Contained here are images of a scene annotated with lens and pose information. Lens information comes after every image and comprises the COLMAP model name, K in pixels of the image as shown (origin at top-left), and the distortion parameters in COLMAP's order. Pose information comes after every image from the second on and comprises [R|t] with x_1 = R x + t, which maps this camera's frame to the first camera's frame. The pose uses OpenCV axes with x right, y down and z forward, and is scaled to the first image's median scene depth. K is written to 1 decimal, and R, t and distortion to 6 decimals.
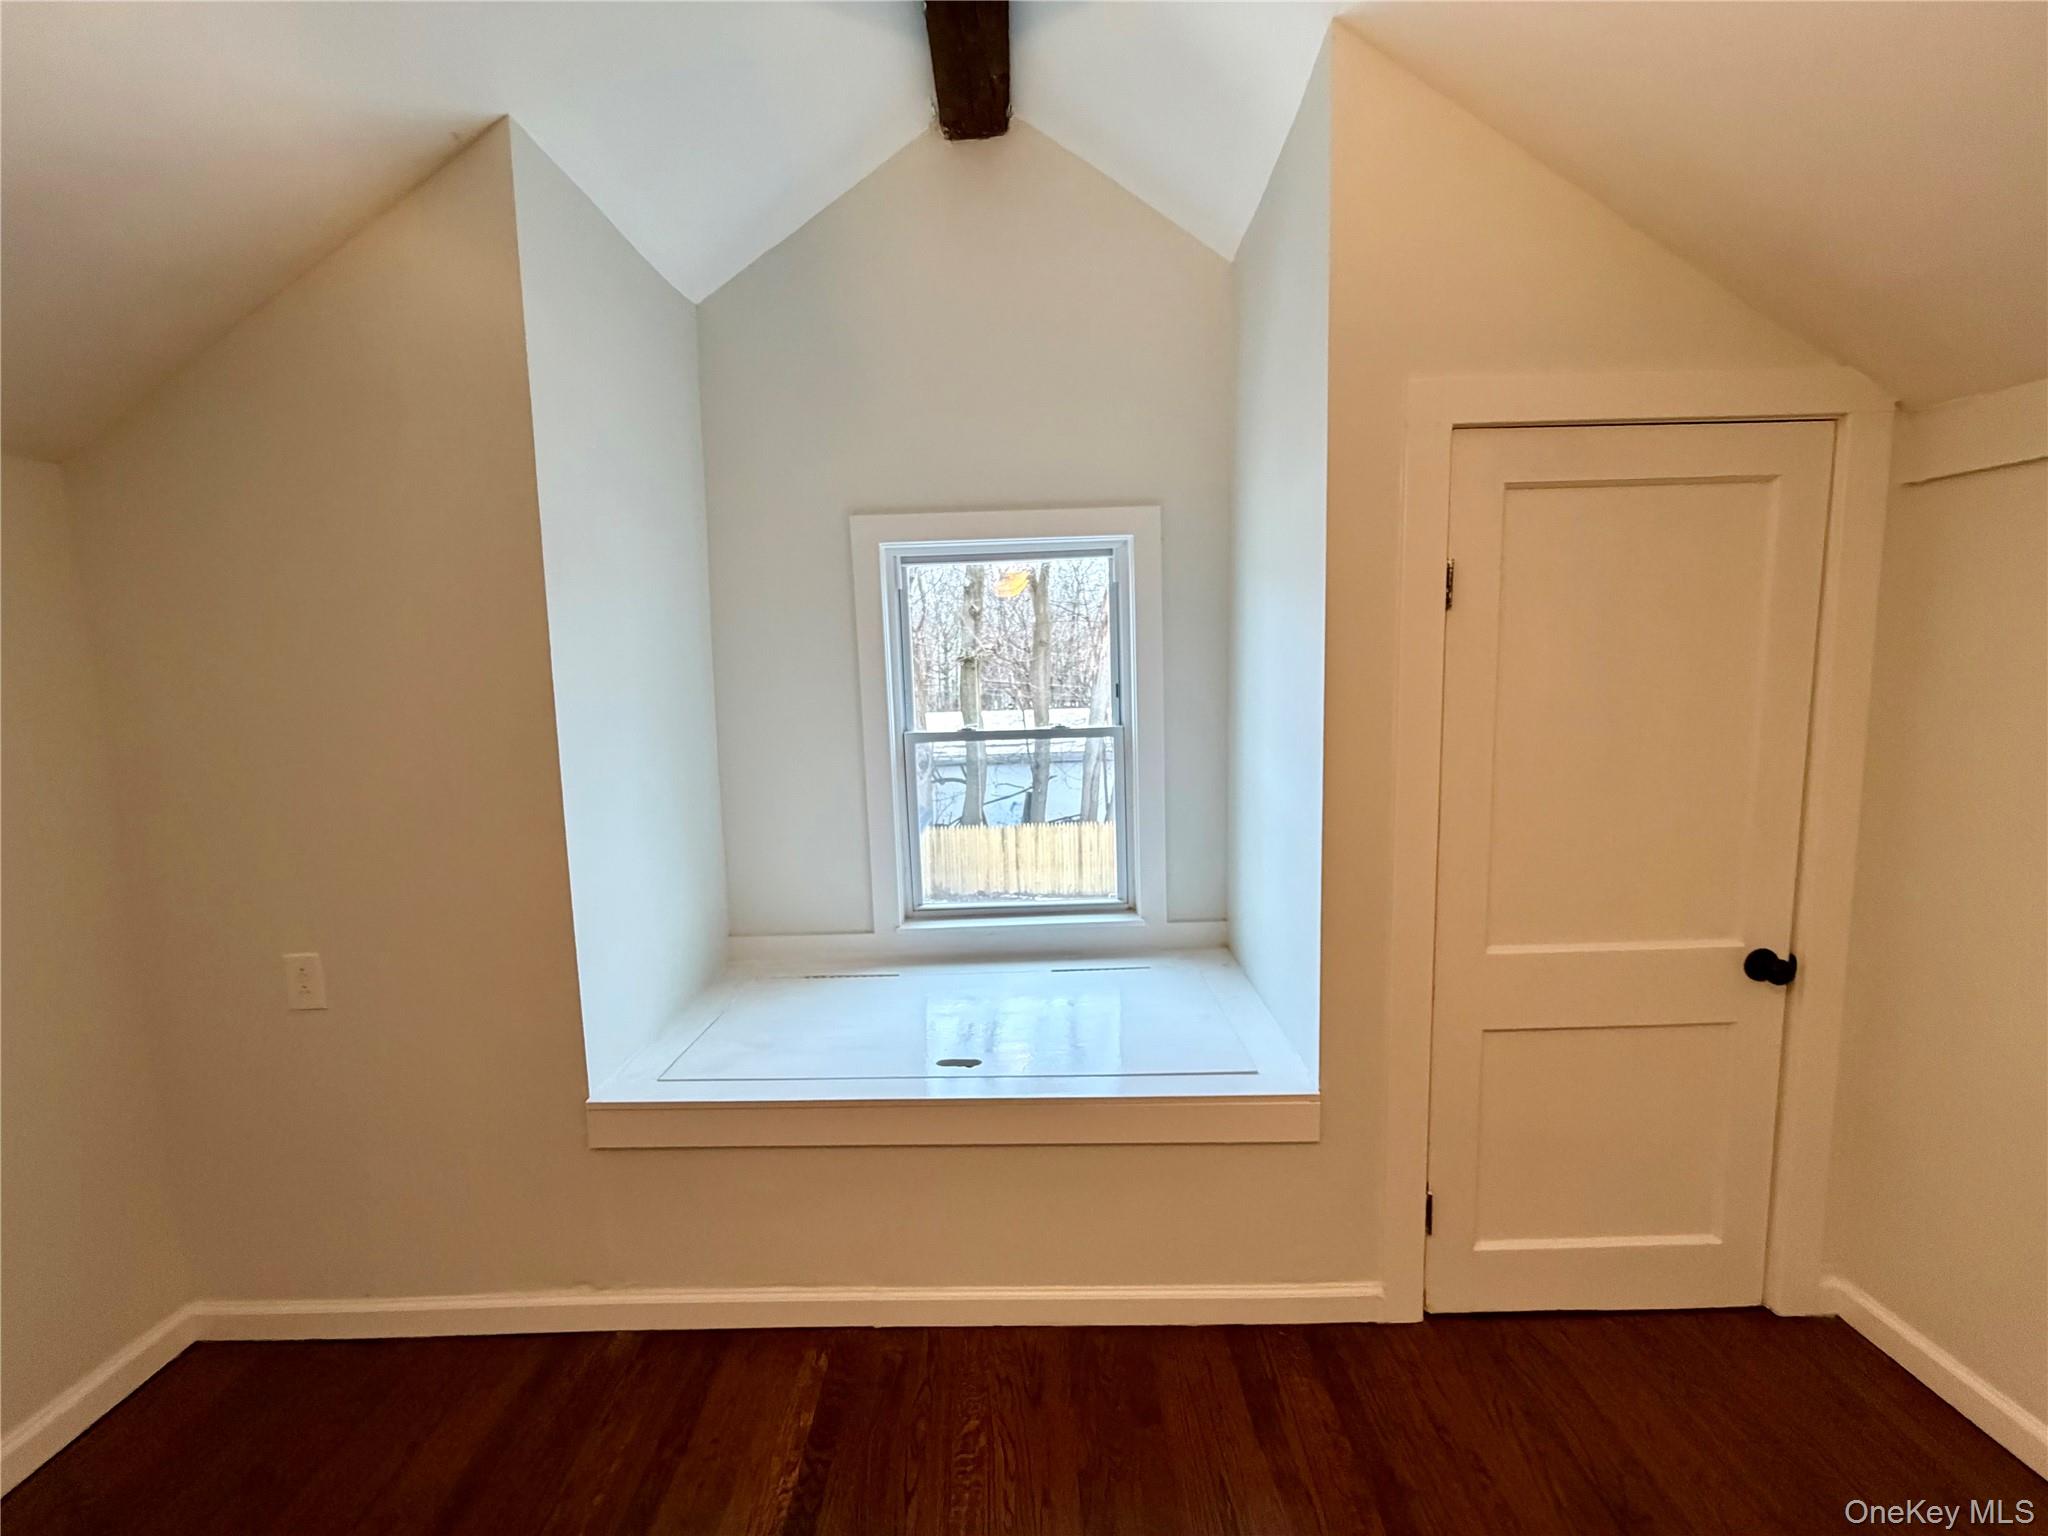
lens RADIAL K [[809.4, 0, 1024.0], [0, 809.4, 768.0], [0, 0, 1]] dist [-0.001190, -0.000133]
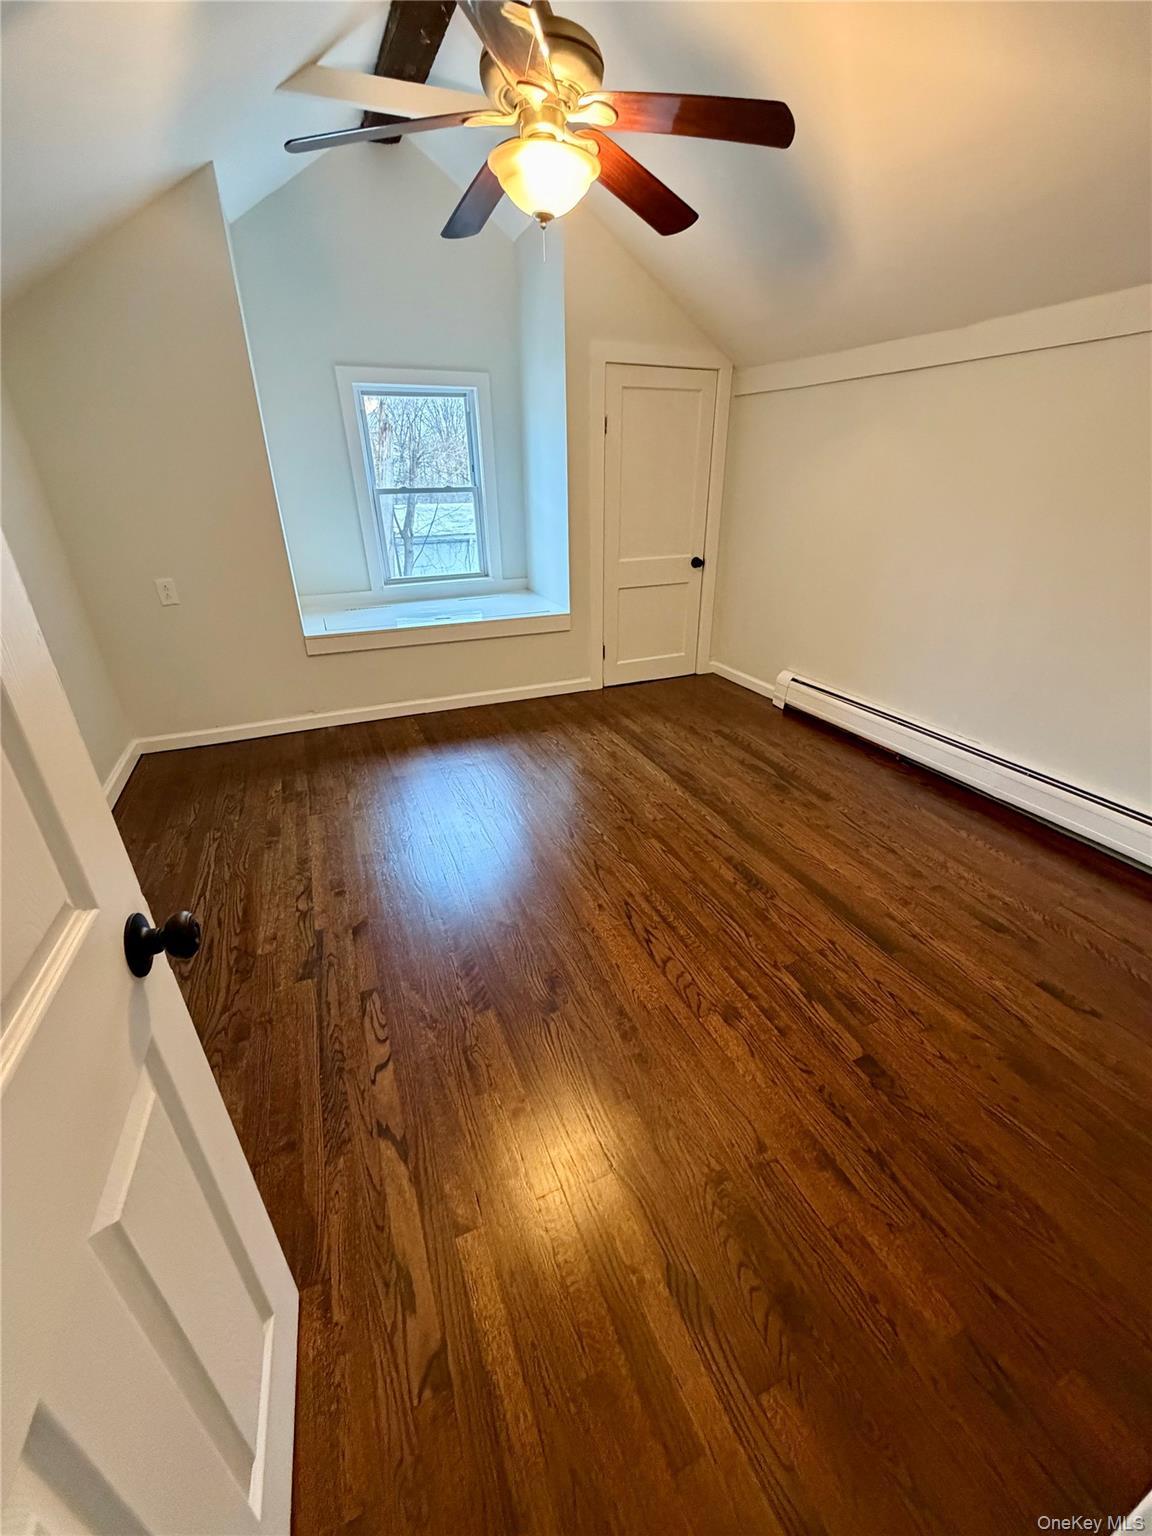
lens RADIAL K [[621.8, 0, 576.0], [0, 621.8, 768.0], [0, 0, 1]] dist [0.012442, 0.000025]
pose [[0.919826, -0.153598, 0.361010, -0.524150], [0.031465, 0.946093, 0.322363, 0.195776], [-0.391063, -0.285158, 0.875074, -1.165967]]
